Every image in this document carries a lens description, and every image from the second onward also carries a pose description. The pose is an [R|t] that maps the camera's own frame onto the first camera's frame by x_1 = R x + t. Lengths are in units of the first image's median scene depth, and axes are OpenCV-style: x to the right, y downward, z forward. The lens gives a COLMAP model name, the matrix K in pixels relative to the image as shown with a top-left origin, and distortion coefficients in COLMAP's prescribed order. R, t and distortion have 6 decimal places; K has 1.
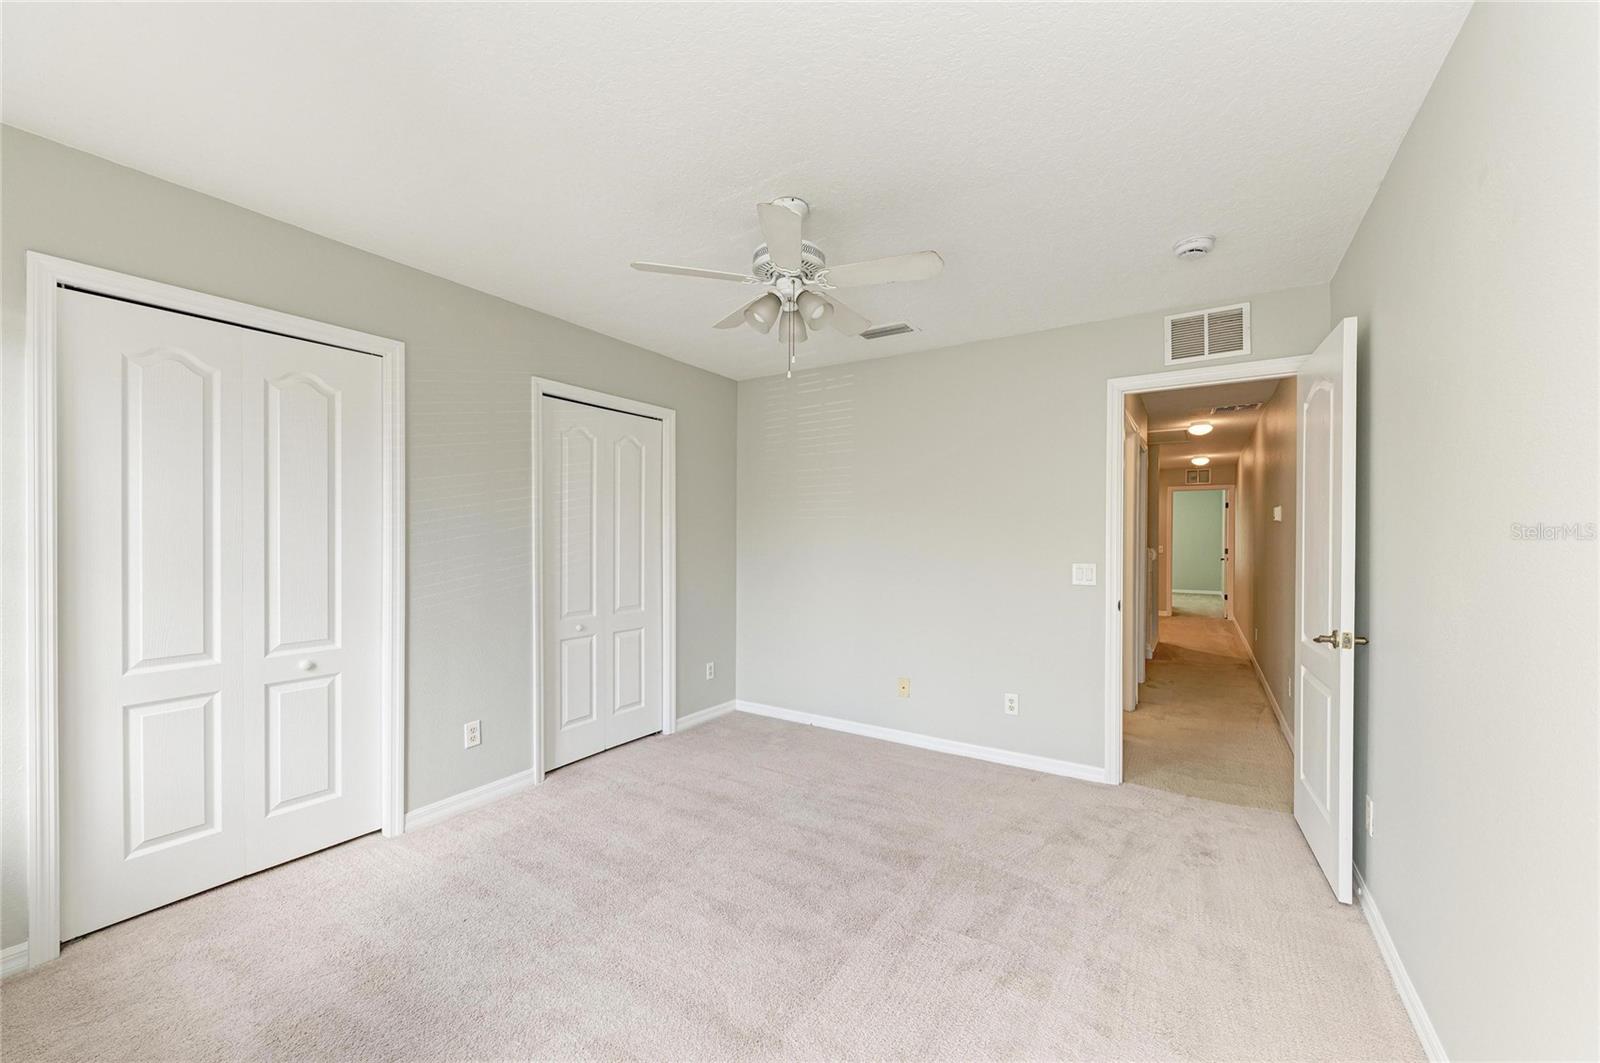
lens RADIAL K [[603.0, 0, 799.9], [0, 603.0, 545.4], [0, 0, 1]] dist [-0.018256, 0.000271]
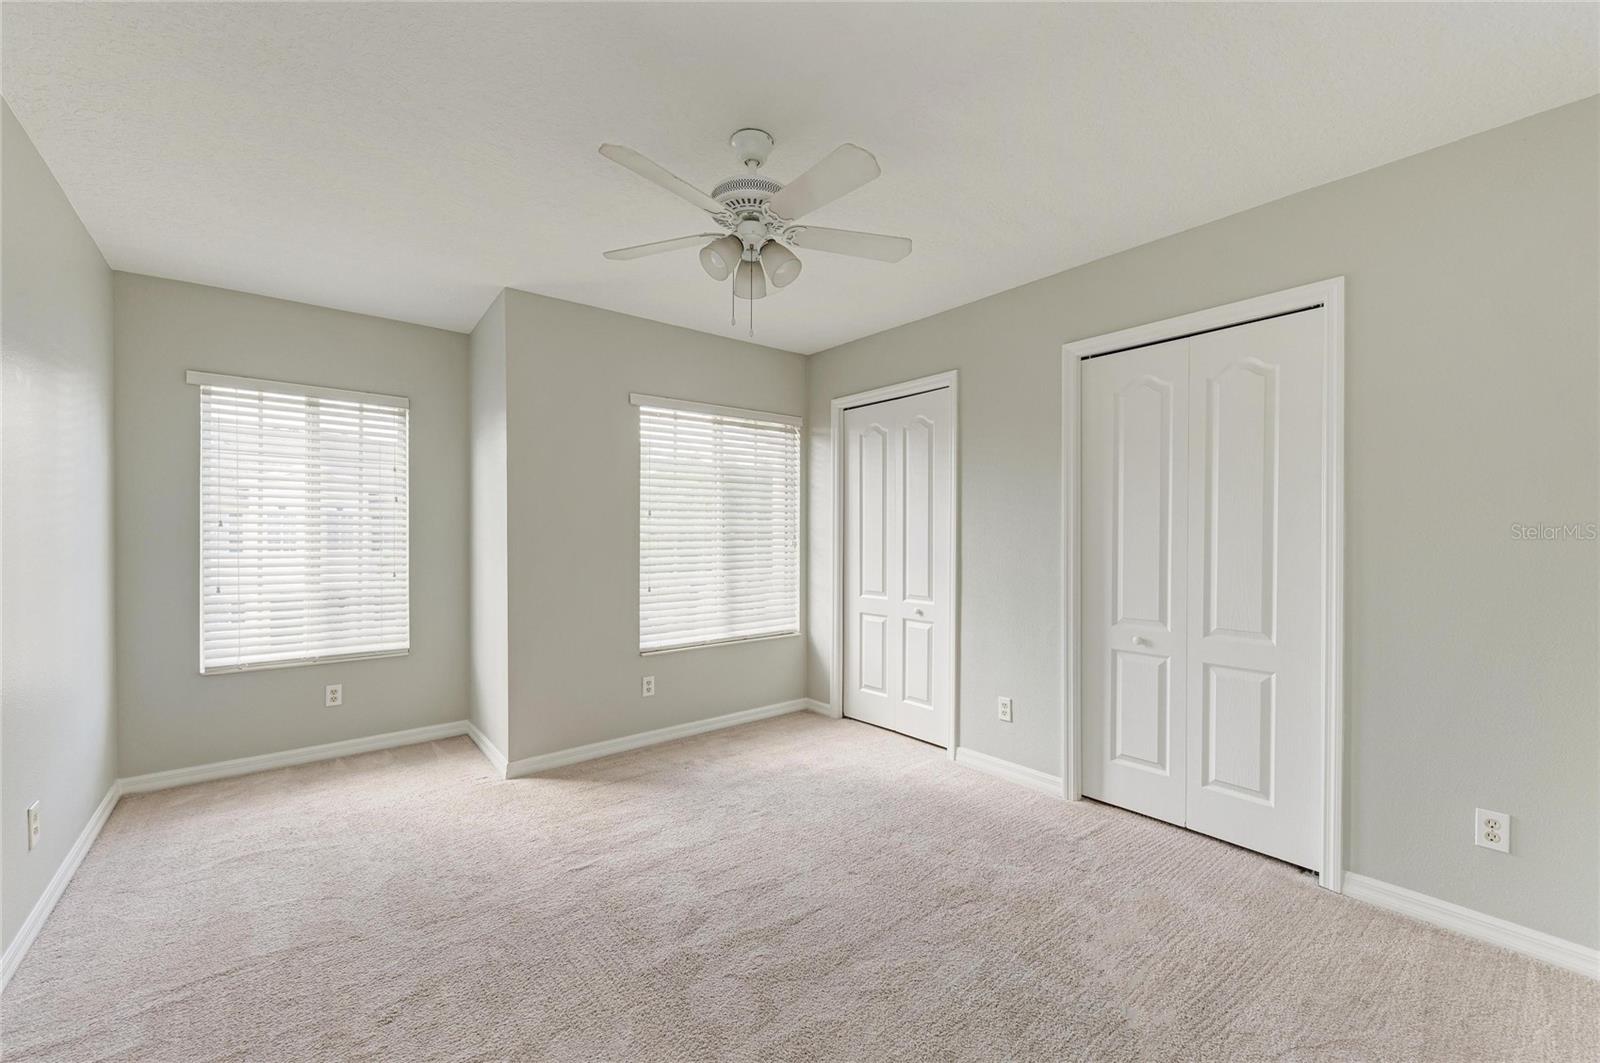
lens RADIAL K [[655.6, 0, 810.2], [0, 655.6, 541.4], [0, 0, 1]] dist [0.001001, -0.000783]
pose [[-0.321589, 0.015184, -0.946757, 0.515108], [-0.007193, 0.999803, 0.018478, -0.001421], [0.946852, 0.012752, -0.321417, 0.808092]]
